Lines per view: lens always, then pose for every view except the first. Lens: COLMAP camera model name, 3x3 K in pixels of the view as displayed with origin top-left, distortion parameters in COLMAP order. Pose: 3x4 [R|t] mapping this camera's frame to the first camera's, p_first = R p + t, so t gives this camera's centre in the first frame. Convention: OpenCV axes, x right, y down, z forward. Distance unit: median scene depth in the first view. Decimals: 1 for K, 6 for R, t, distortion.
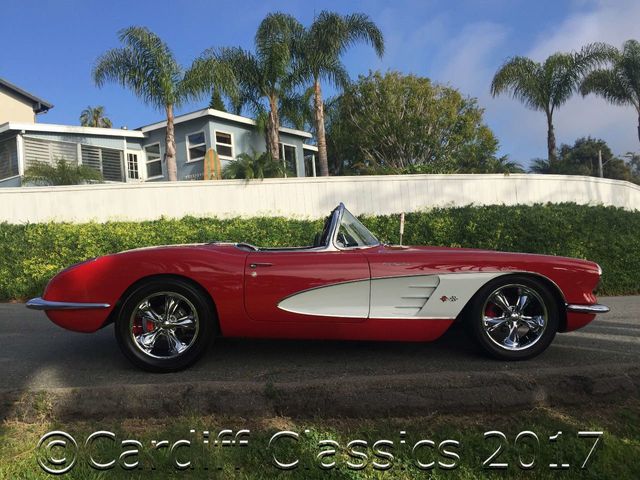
lens RADIAL K [[545.9, 0, 320.0], [0, 545.9, 240.0], [0, 0, 1]] dist [0.079405, -0.111104]
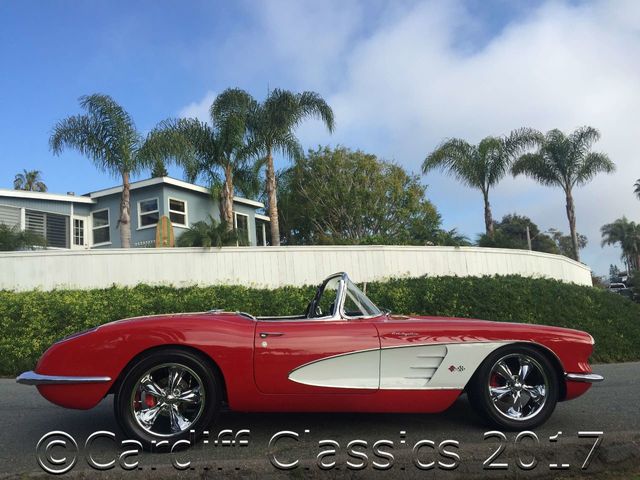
lens RADIAL K [[545.9, 0, 320.0], [0, 545.9, 240.0], [0, 0, 1]] dist [0.079405, -0.111104]
pose [[0.993504, 0.018095, 0.112352, -0.038121], [-0.003785, 0.991985, -0.126298, 0.000235], [-0.113737, 0.125052, 0.985609, -0.000426]]
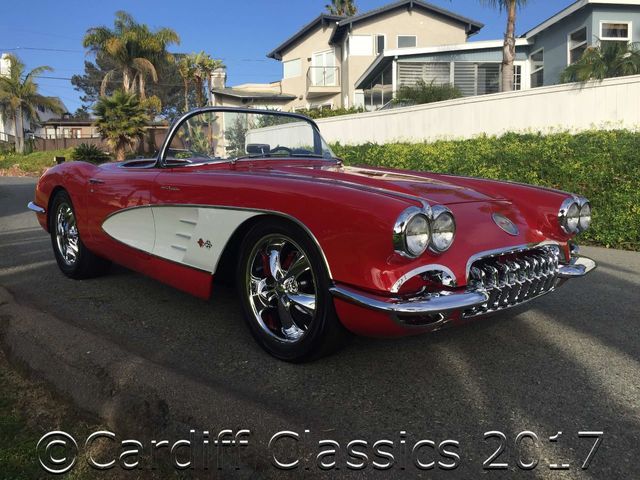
lens RADIAL K [[546.0, 0, 321.2], [0, 546.0, 238.6], [0, 0, 1]] dist [0.079686, -0.112985]
pose [[0.650690, 0.117182, -0.750247, 0.237393], [-0.012387, 0.989528, 0.143812, 0.000645], [0.759242, -0.084284, 0.645327, 0.191770]]
